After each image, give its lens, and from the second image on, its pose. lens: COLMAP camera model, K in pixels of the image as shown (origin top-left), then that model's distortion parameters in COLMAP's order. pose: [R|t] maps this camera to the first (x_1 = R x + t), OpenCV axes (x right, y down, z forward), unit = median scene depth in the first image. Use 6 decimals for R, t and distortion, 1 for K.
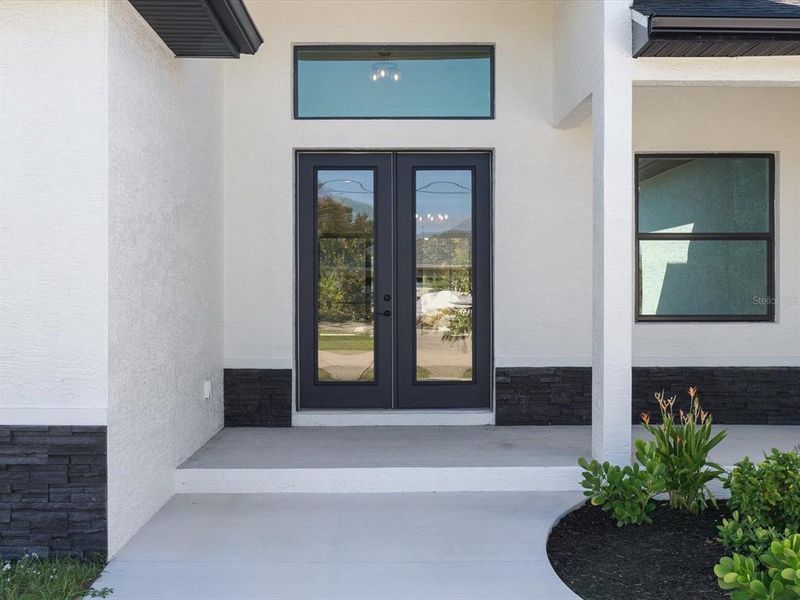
lens RADIAL K [[1021.9, 0, 398.0], [0, 1021.9, 297.4], [0, 0, 1]] dist [-0.089062, 0.000000]
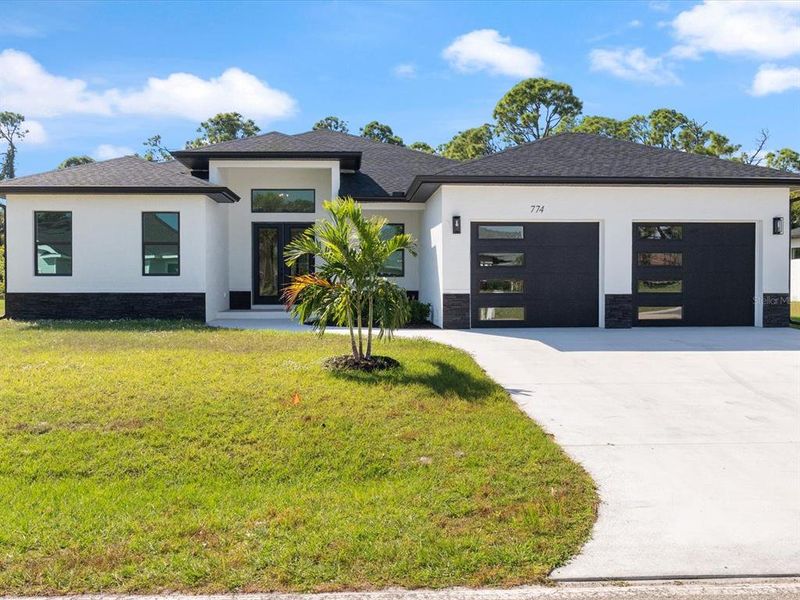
lens RADIAL K [[1021.9, 0, 401.5], [0, 1021.9, 298.8], [0, 0, 1]] dist [-0.089062, 0.000000]
pose [[0.999971, 0.000938, 0.007548, 0.344986], [-0.000955, 0.999997, 0.002197, 0.087320], [-0.007545, -0.002204, 0.999969, -2.208514]]
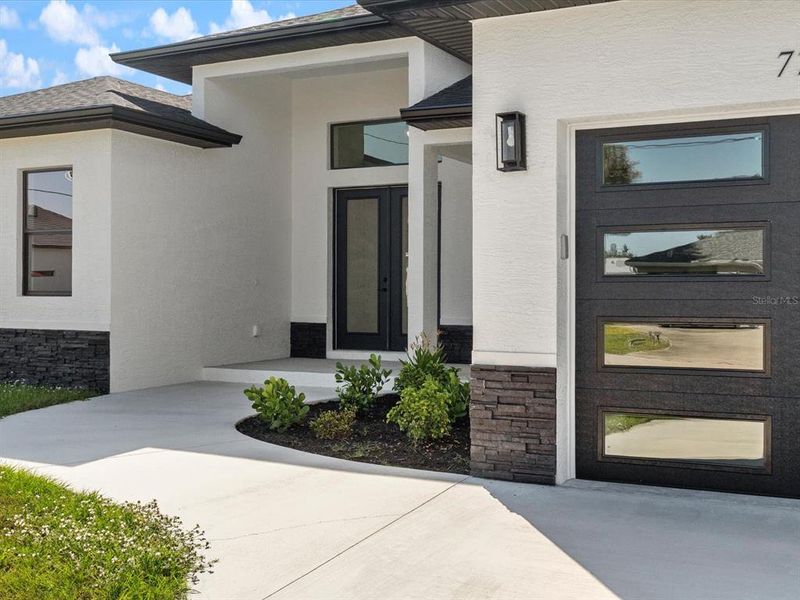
lens RADIAL K [[1021.9, 0, 399.0], [0, 1021.9, 299.9], [0, 0, 1]] dist [-0.089062, 0.000000]
pose [[0.861301, 0.010025, -0.507996, 0.831903], [-0.010179, 0.999945, 0.002474, 0.028271], [0.507993, 0.003040, 0.861356, -0.349585]]
